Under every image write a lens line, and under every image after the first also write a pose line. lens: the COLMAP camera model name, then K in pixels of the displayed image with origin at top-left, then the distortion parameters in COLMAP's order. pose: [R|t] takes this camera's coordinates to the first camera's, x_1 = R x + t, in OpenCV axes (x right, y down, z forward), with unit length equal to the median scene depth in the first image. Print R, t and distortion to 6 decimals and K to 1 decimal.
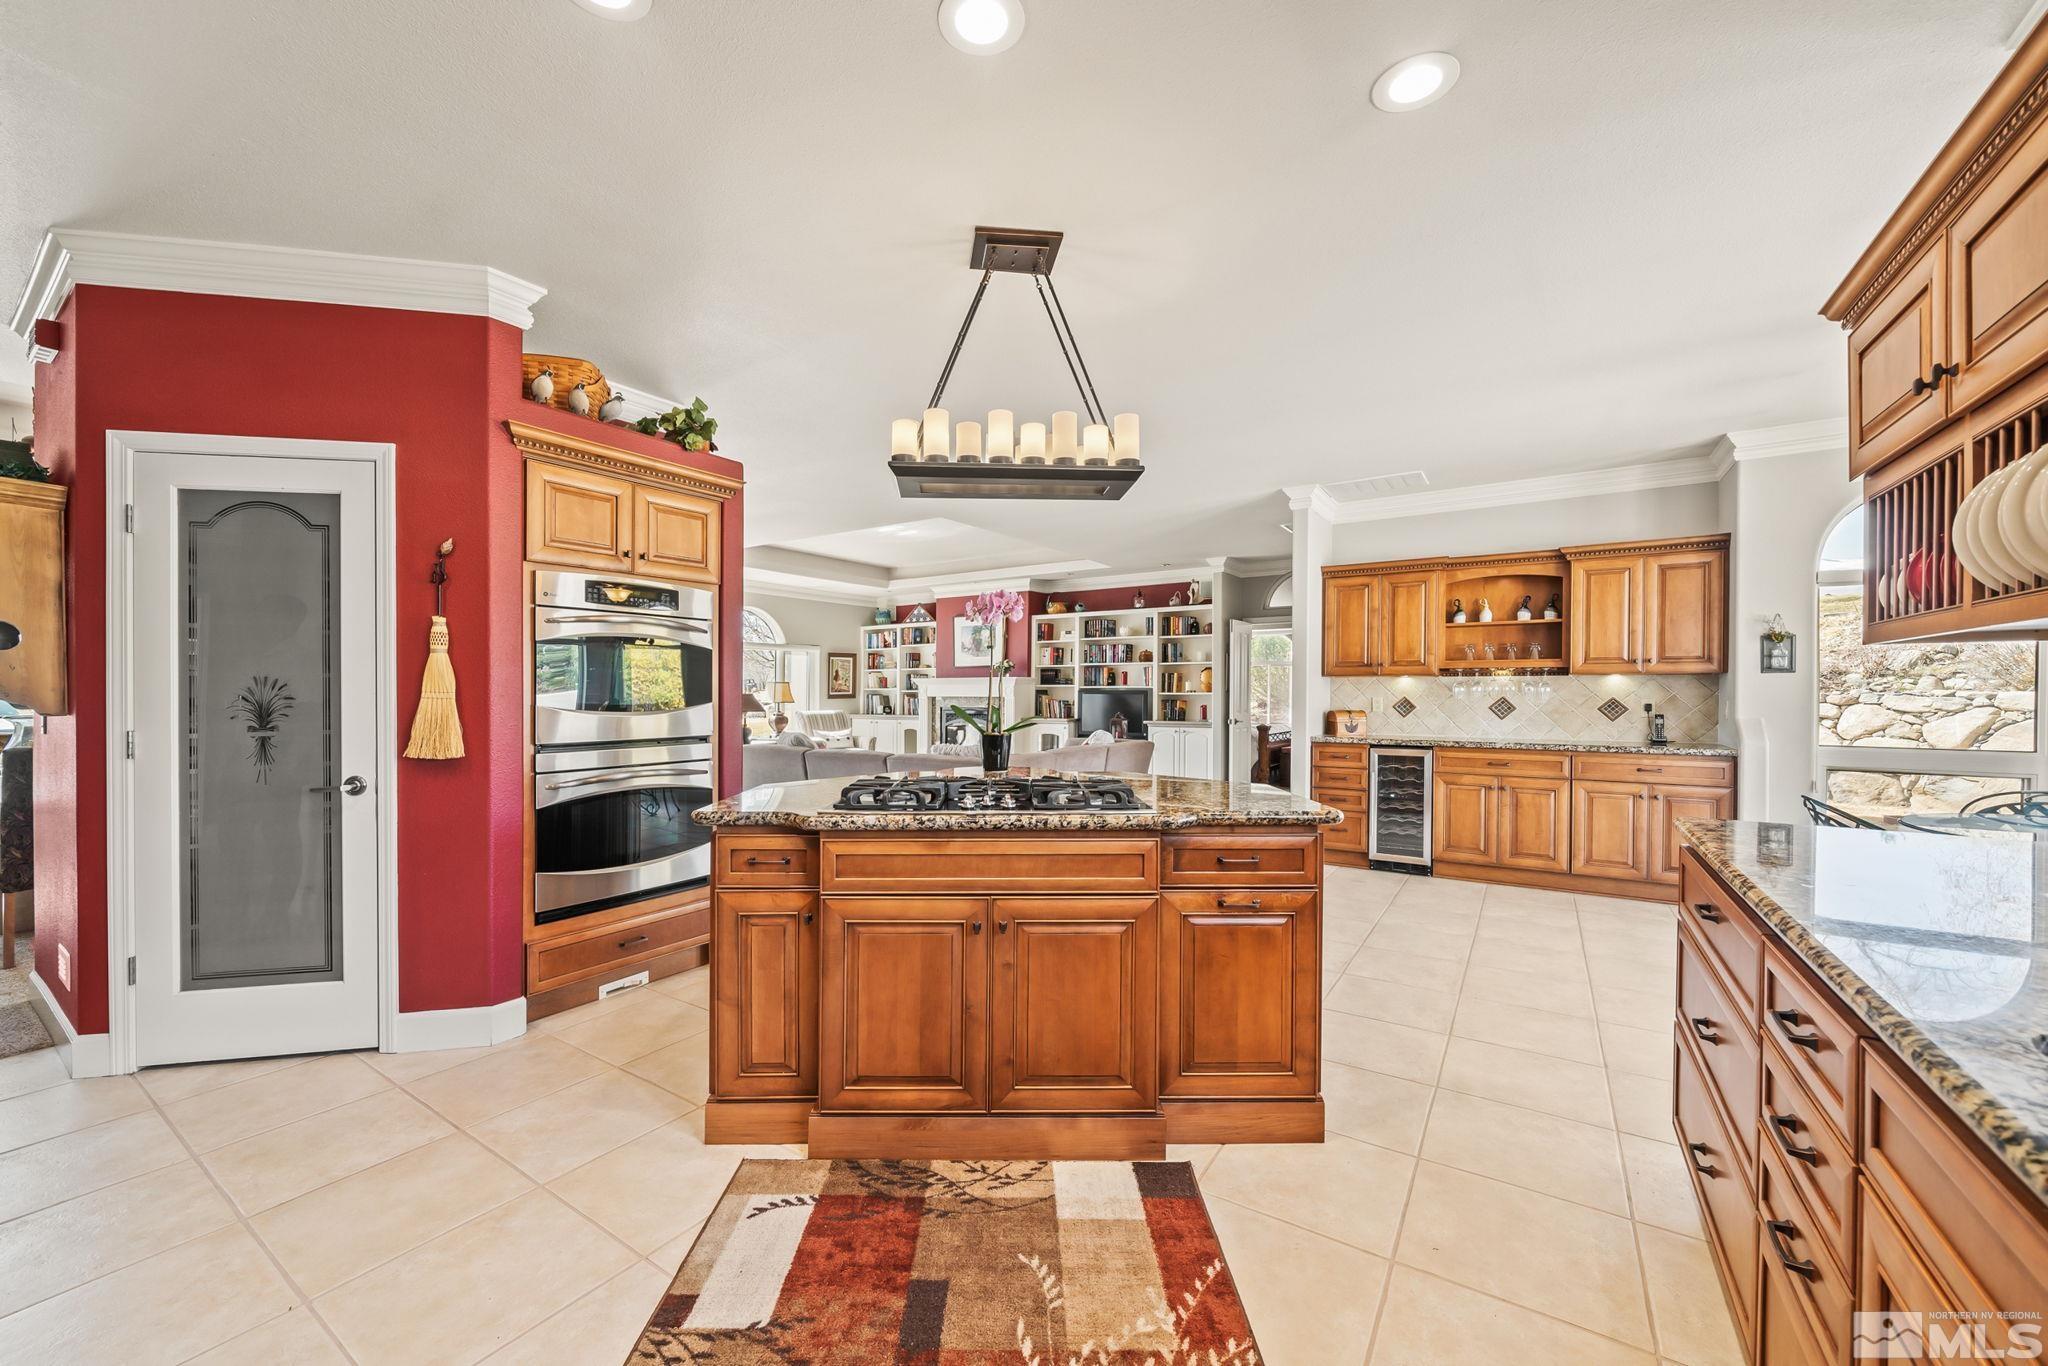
lens RADIAL K [[784.9, 0, 1007.2], [0, 784.9, 699.3], [0, 0, 1]] dist [-0.012021, -0.000121]
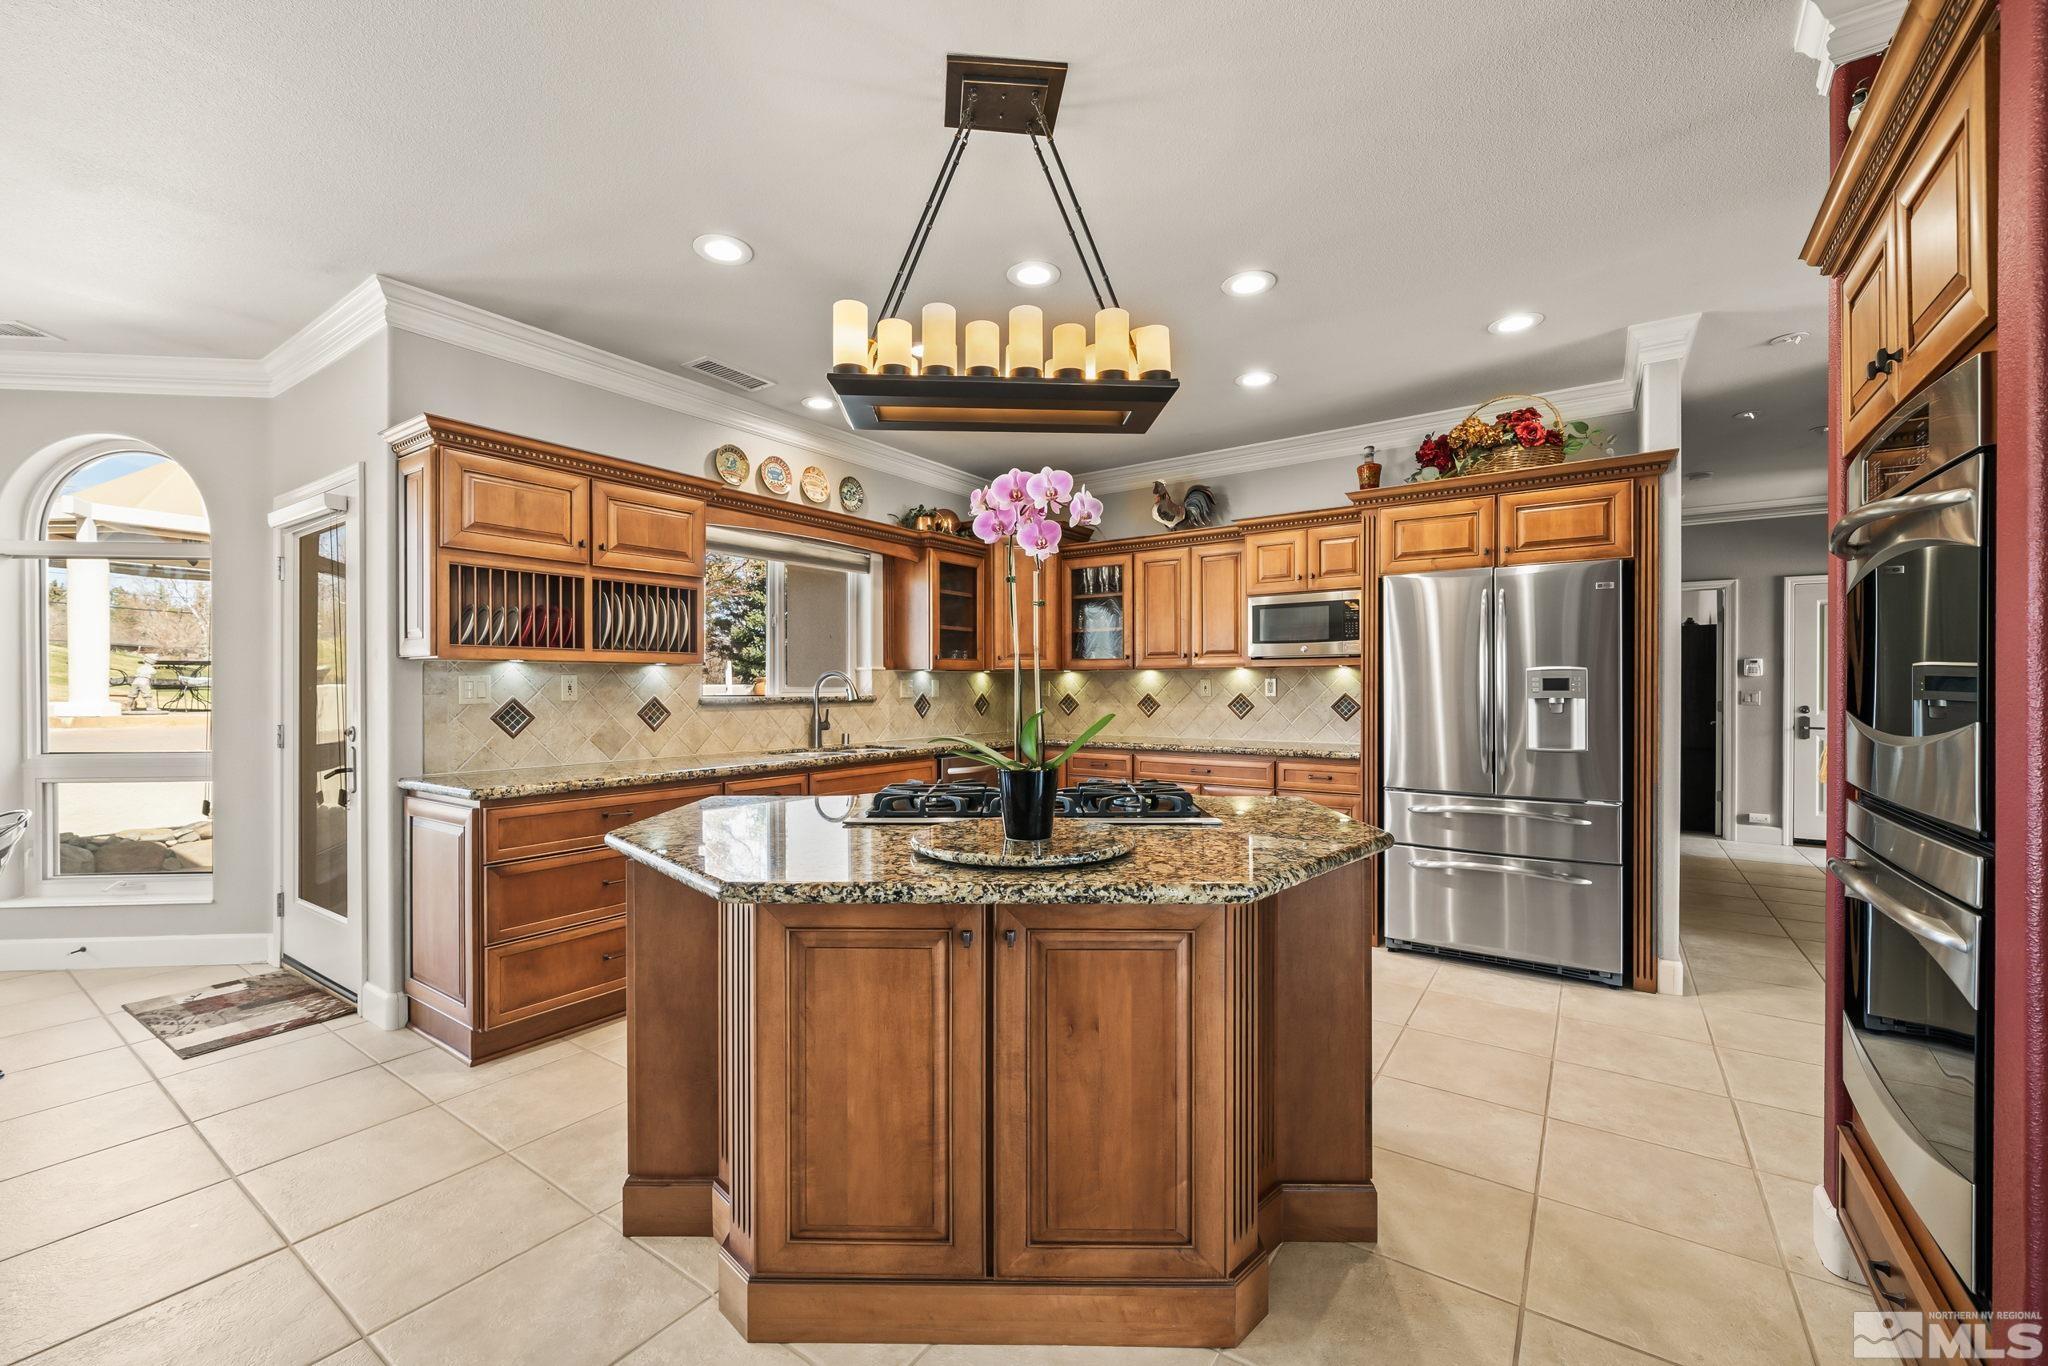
lens RADIAL K [[828.6, 0, 1013.1], [0, 828.6, 690.0], [0, 0, 1]] dist [0.000661, 0.000441]
pose [[-0.999769, 0.001974, 0.021396, -0.010301], [0.002197, 0.999944, 0.010385, -0.008260], [-0.021375, 0.010430, -0.999717, 0.887149]]
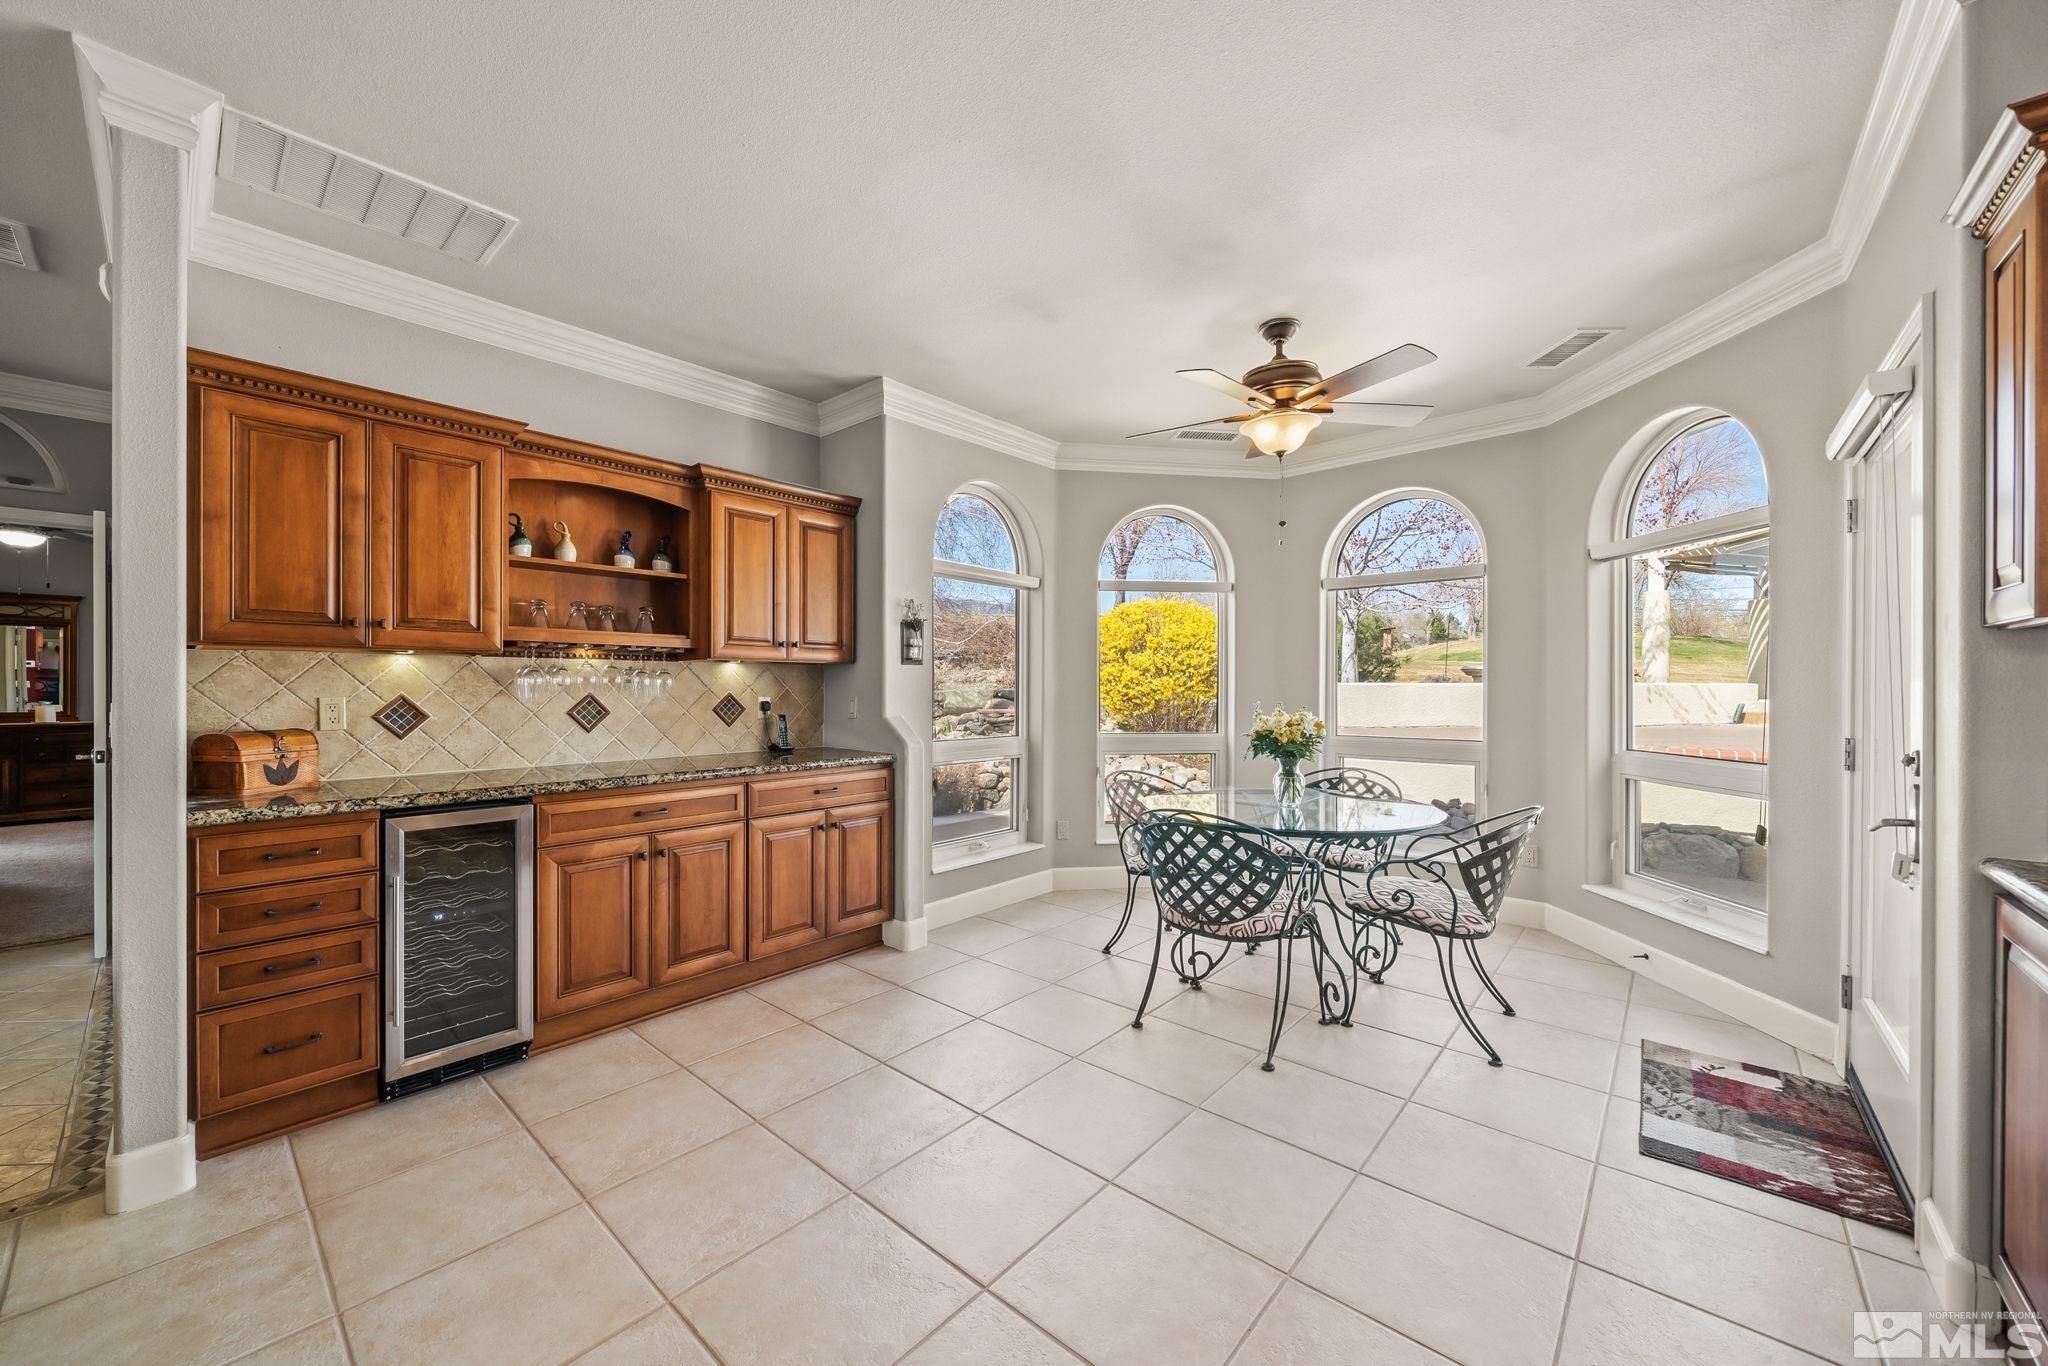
lens RADIAL K [[764.8, 0, 1012.5], [0, 764.8, 691.7], [0, 0, 1]] dist [-0.001571, 0.000028]
pose [[0.135227, -0.008569, 0.990778, 0.106631], [0.007034, 0.999946, 0.007688, -0.007152], [-0.990790, 0.005929, 0.135280, 0.633257]]
